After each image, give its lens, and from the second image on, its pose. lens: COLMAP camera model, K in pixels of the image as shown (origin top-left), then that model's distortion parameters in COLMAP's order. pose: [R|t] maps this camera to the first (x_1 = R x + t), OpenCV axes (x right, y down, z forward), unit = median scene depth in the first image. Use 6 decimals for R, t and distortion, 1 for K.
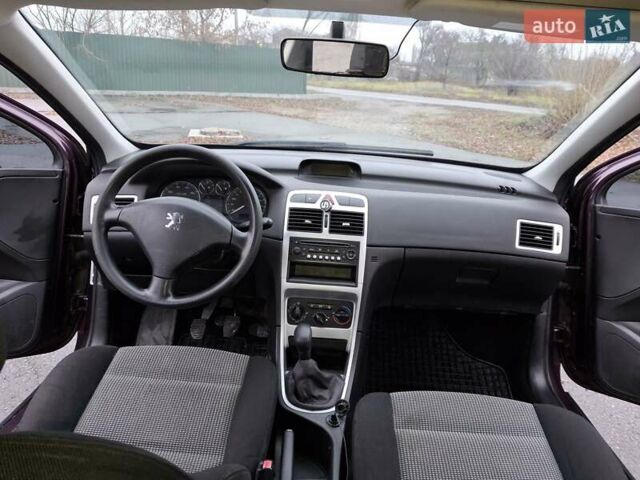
lens RADIAL K [[505.8, 0, 320.0], [0, 505.8, 240.0], [0, 0, 1]] dist [-0.010807, -0.007778]
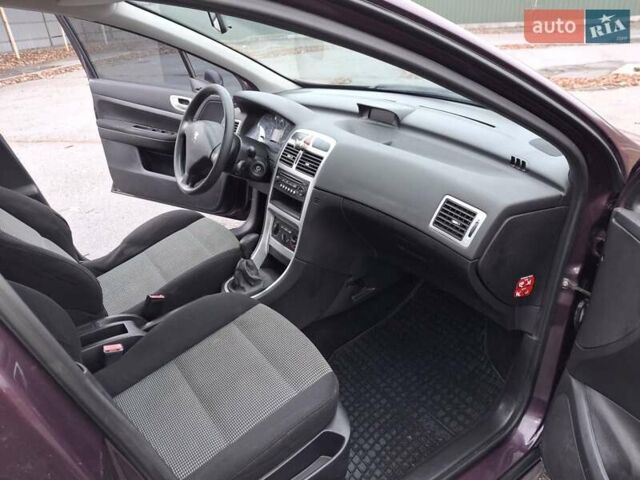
lens RADIAL K [[505.8, 0, 320.0], [0, 505.8, 240.0], [0, 0, 1]] dist [-0.010807, -0.007778]
pose [[0.571046, 0.279172, -0.771991, 0.946463], [-0.178250, 0.960130, 0.215355, -0.112748], [0.801333, 0.014630, 0.598040, 0.343655]]
